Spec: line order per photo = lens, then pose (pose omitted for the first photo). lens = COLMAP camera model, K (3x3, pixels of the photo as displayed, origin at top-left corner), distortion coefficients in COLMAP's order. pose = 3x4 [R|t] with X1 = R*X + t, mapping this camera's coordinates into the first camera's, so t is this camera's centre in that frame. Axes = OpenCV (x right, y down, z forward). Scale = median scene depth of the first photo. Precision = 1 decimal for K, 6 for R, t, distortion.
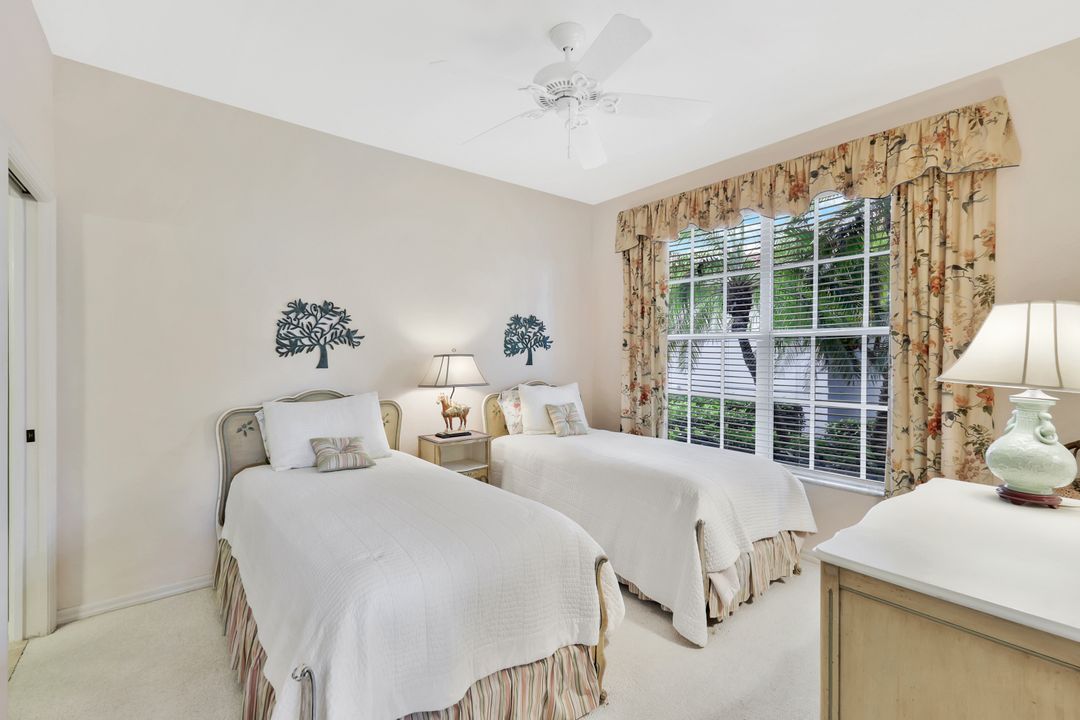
lens RADIAL K [[468.2, 0, 543.5], [0, 468.2, 361.2], [0, 0, 1]] dist [0.001775, 0.000052]
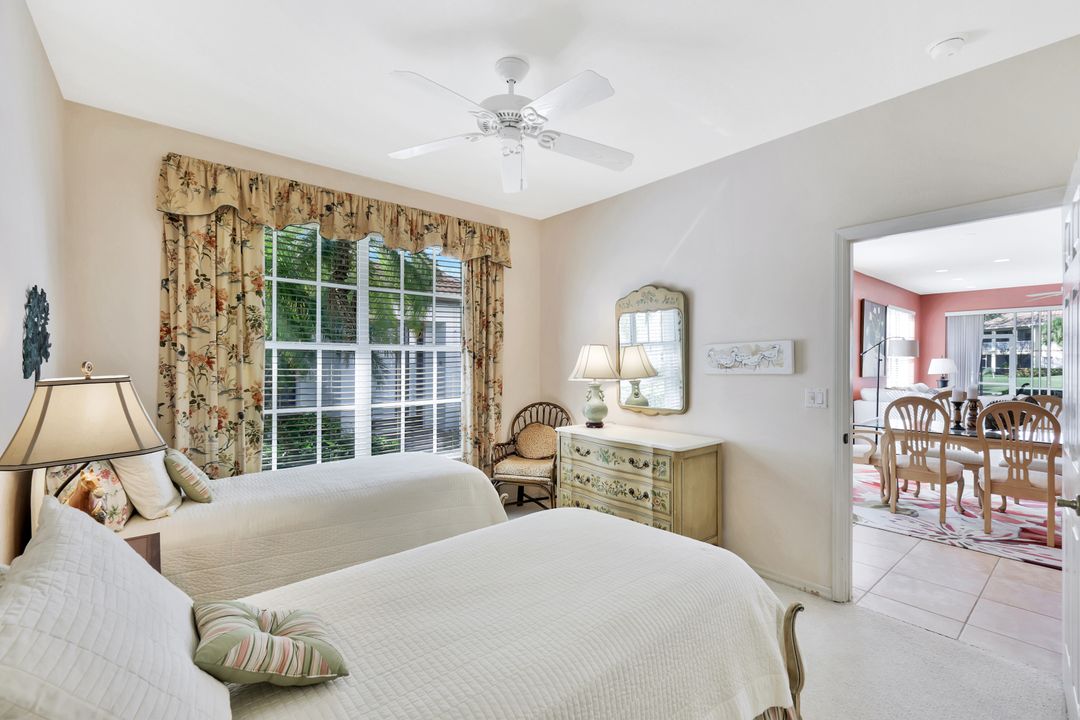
lens RADIAL K [[465.4, 0, 543.7], [0, 465.4, 368.6], [0, 0, 1]] dist [-0.000728, -0.000073]
pose [[-0.026887, -0.019532, 0.999448, -0.576519], [0.018222, 0.999633, 0.020026, -0.018419], [-0.999472, 0.018750, -0.026521, 0.551605]]
